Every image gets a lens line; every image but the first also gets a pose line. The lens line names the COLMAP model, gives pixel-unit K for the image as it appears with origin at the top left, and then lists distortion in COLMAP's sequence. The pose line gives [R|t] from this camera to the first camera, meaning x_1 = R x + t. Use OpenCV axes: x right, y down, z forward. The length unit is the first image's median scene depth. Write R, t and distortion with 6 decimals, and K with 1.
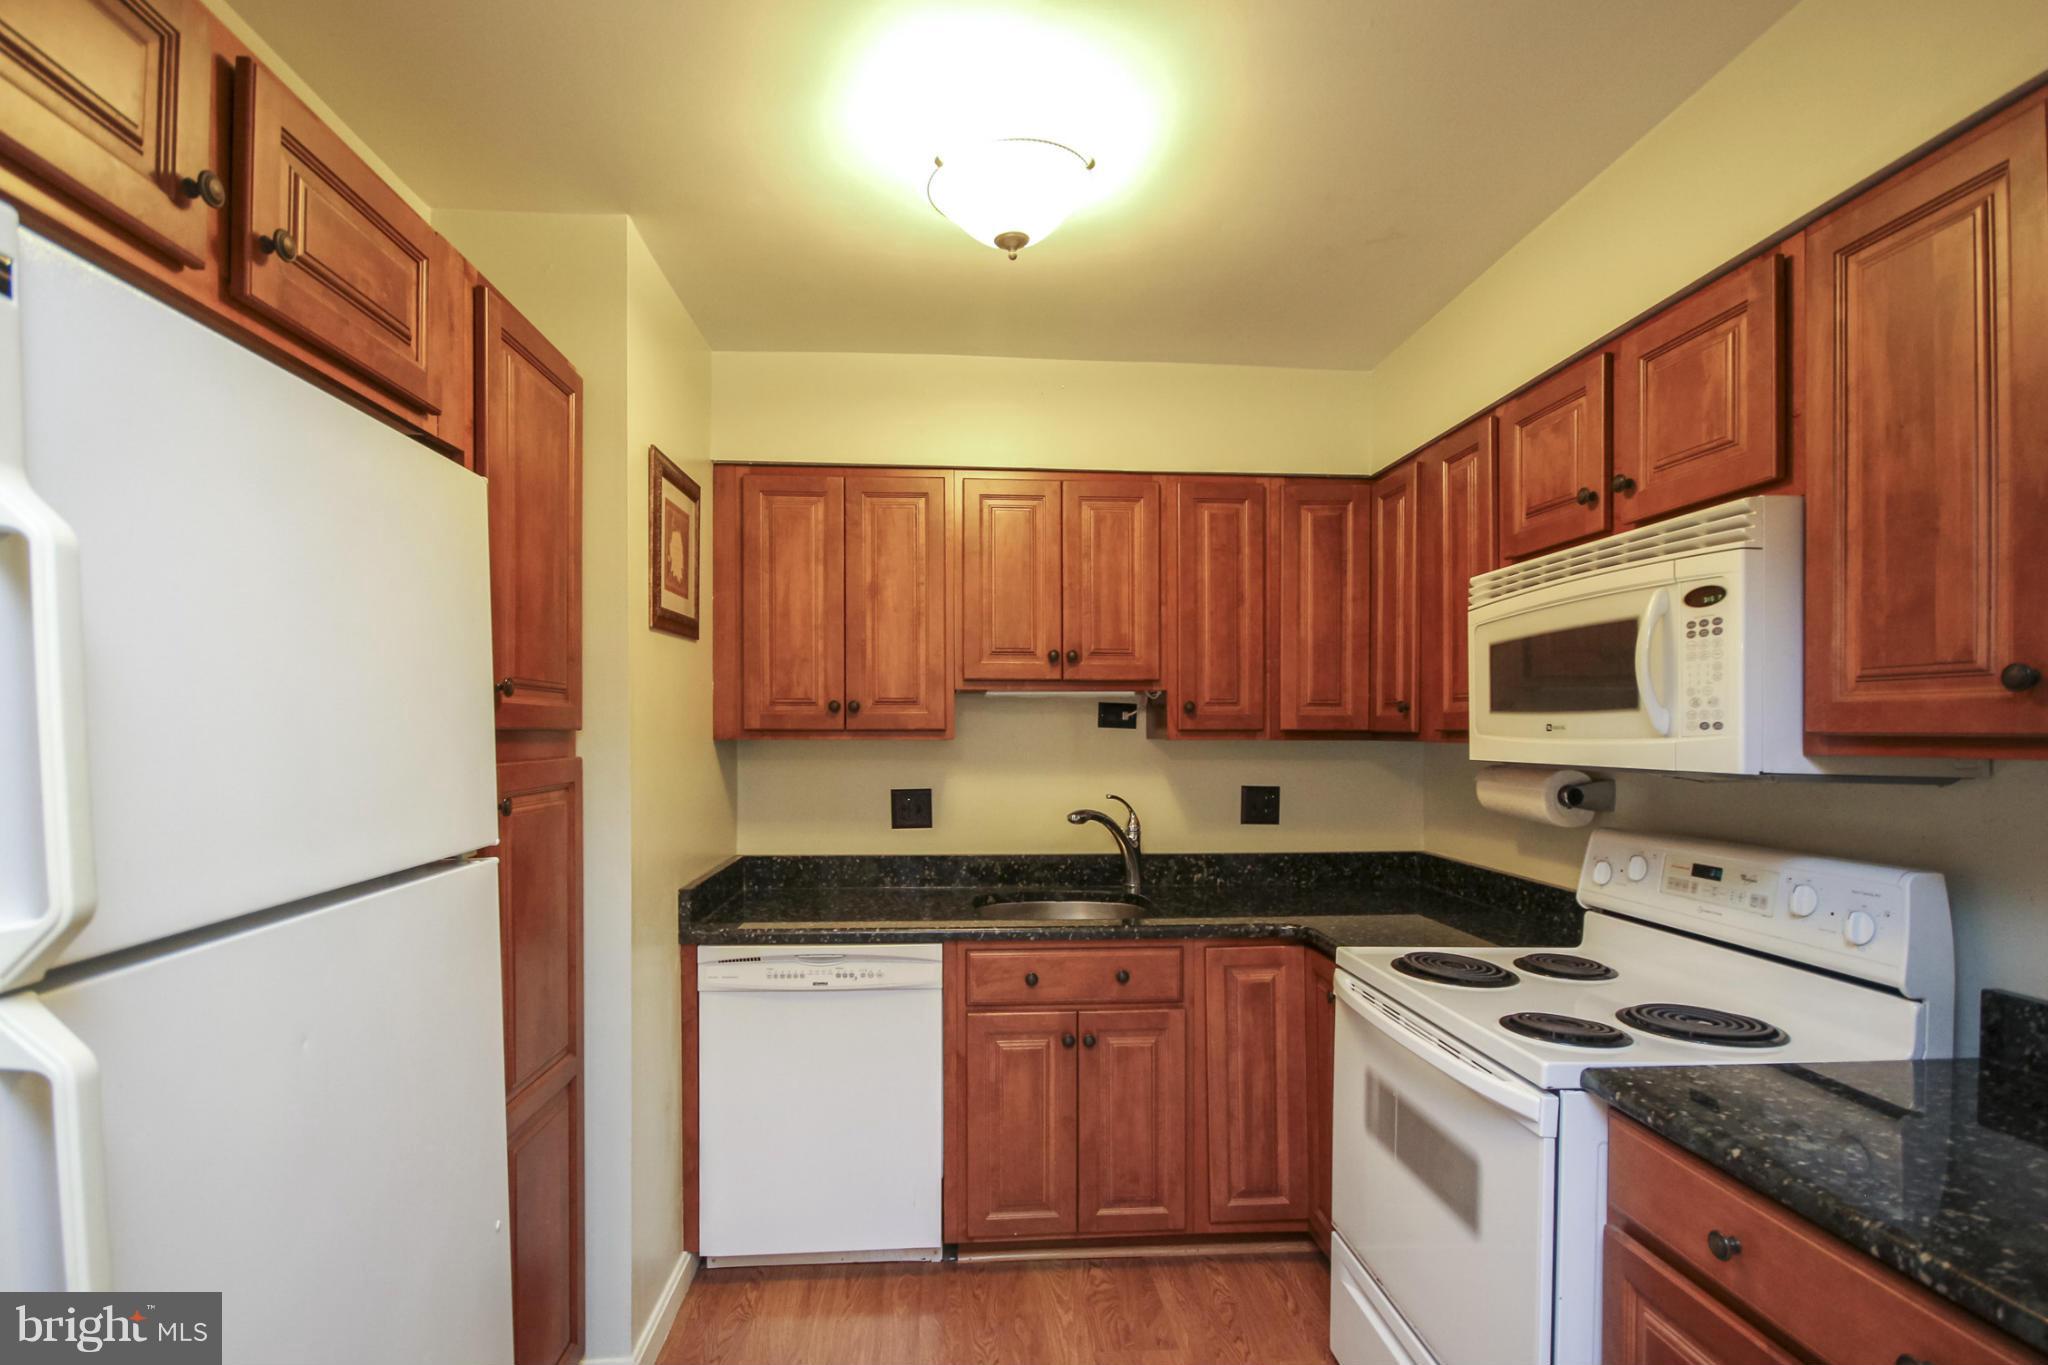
lens RADIAL K [[972.9, 0, 997.8], [0, 972.9, 745.2], [0, 0, 1]] dist [0.006116, -0.005611]
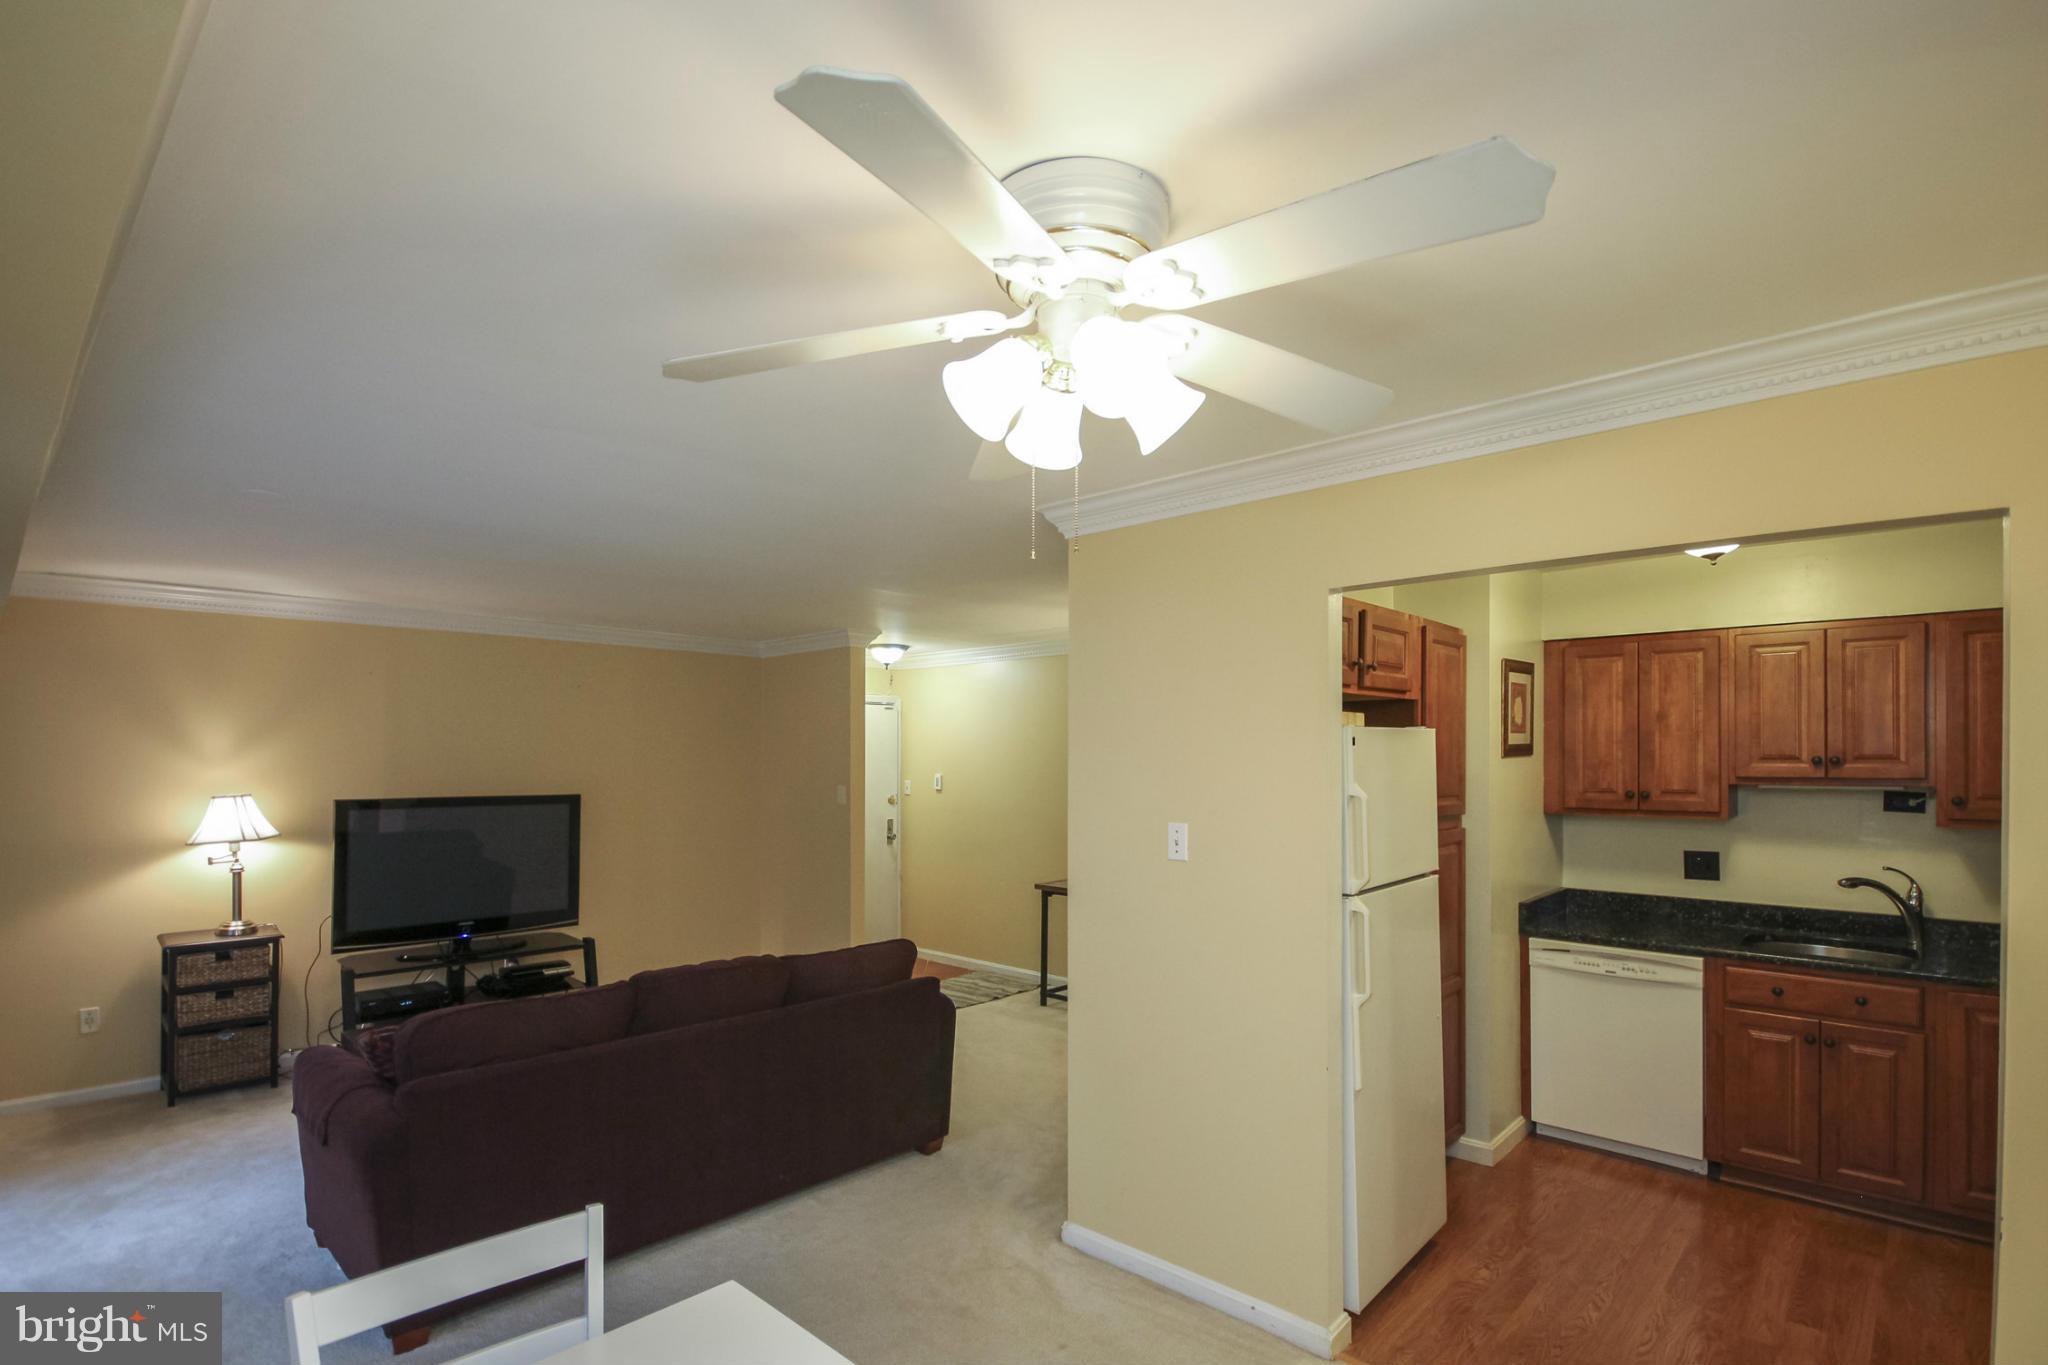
lens RADIAL K [[972.9, 0, 1027.5], [0, 972.9, 761.9], [0, 0, 1]] dist [0.006116, -0.005611]
pose [[0.694610, 0.002455, -0.719382, 0.302091], [-0.009171, 0.999943, -0.005443, -0.082182], [0.719328, 0.010378, 0.694593, -0.809494]]
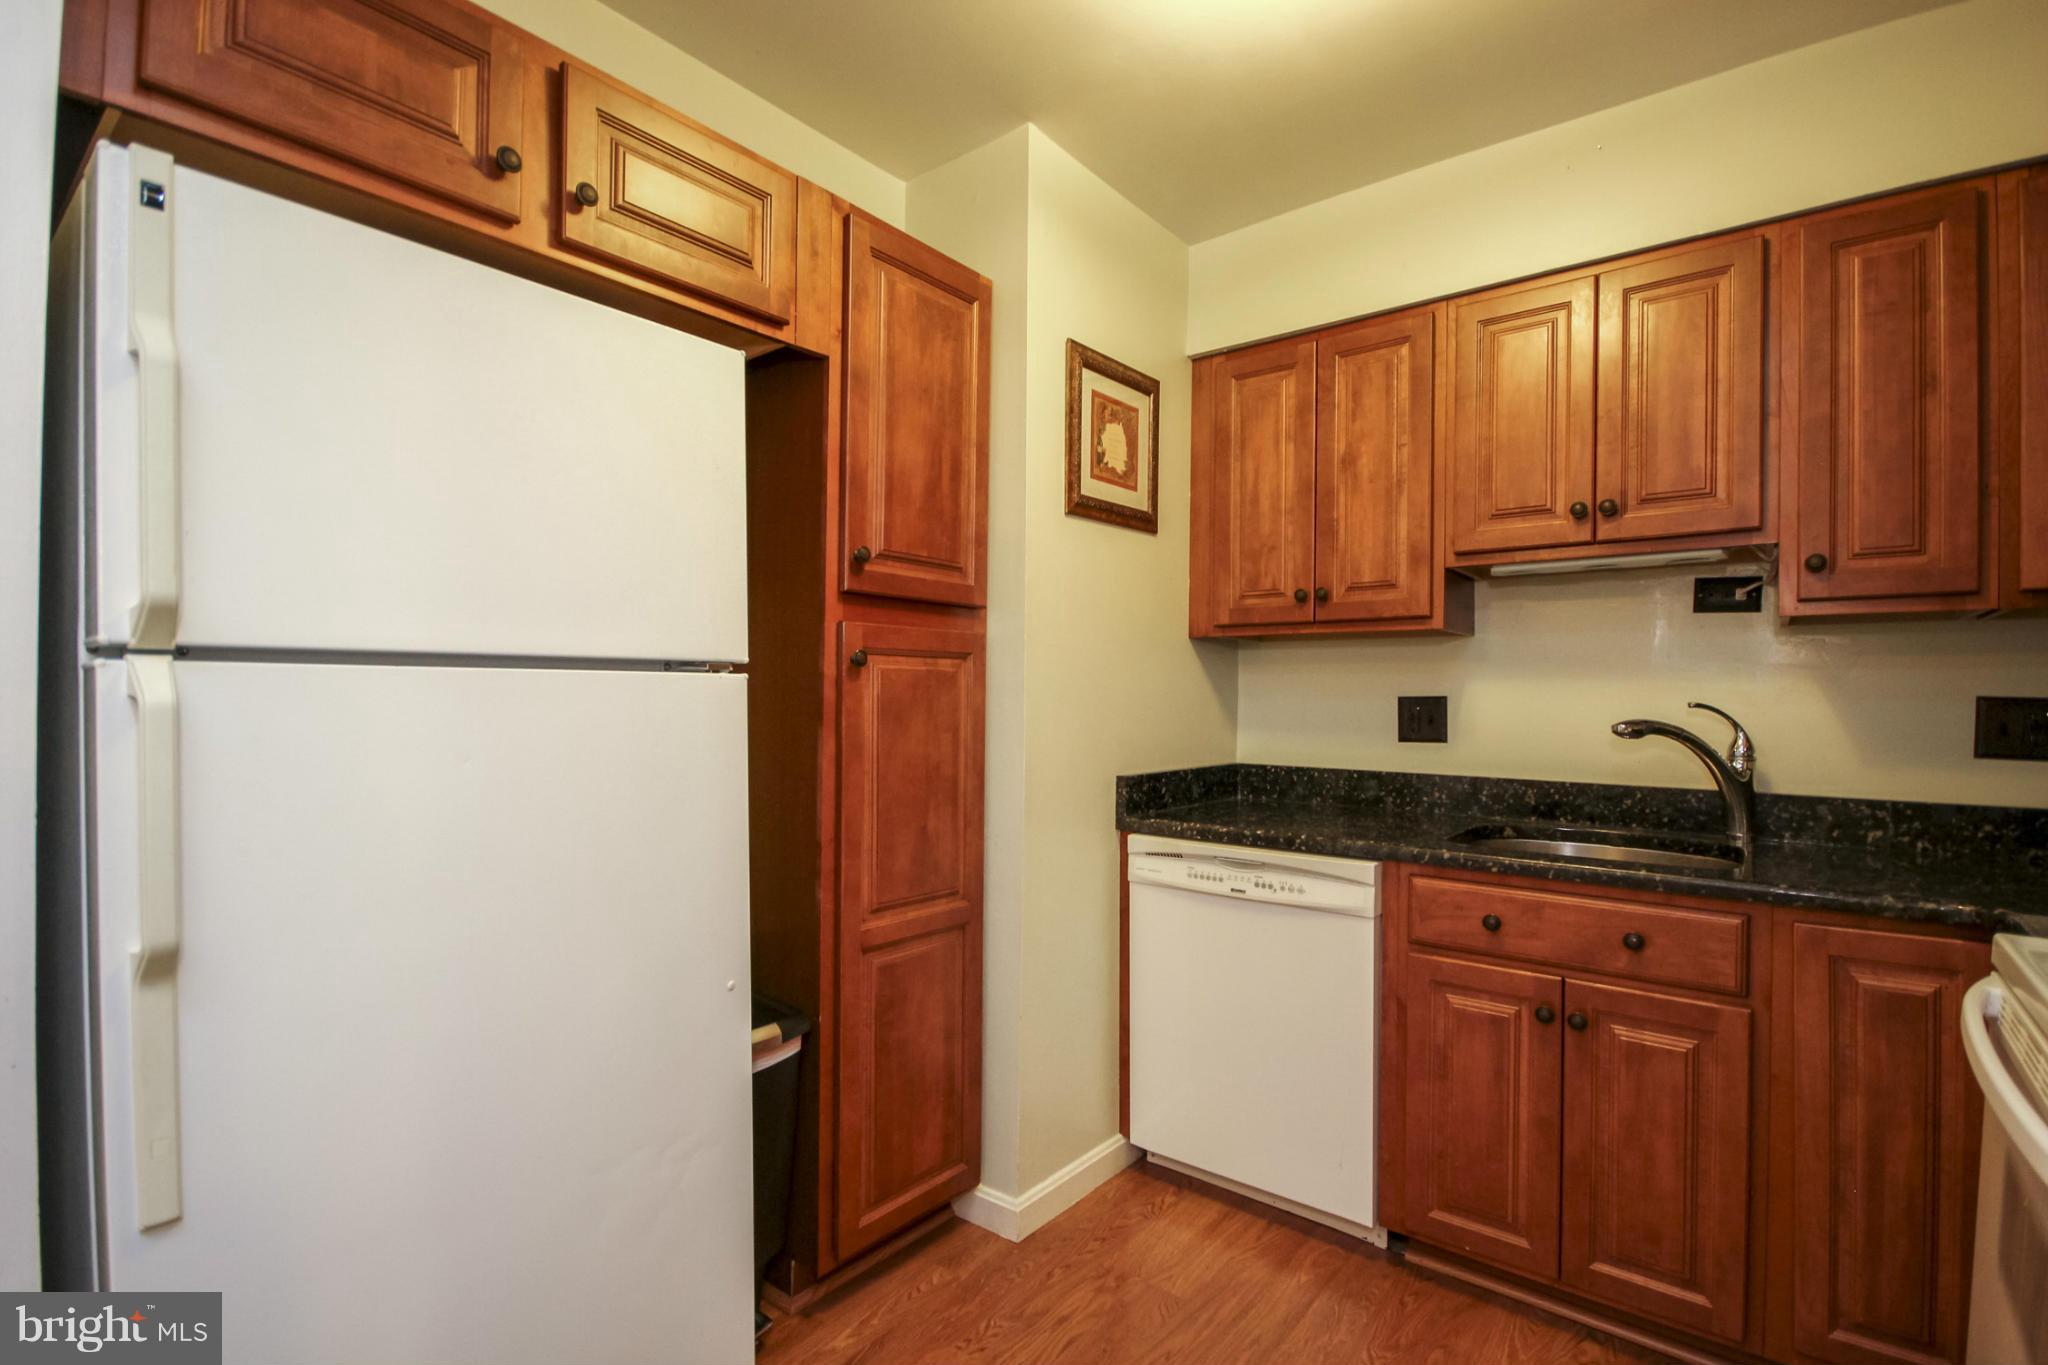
lens RADIAL K [[949.4, 0, 1036.4], [0, 949.4, 701.9], [0, 0, 1]] dist [0.012889, 0.000745]
pose [[0.749062, 0.012941, -0.662374, 0.263820], [-0.020453, 0.999784, -0.003597, 0.075599], [0.662184, 0.016242, 0.749165, 0.192368]]
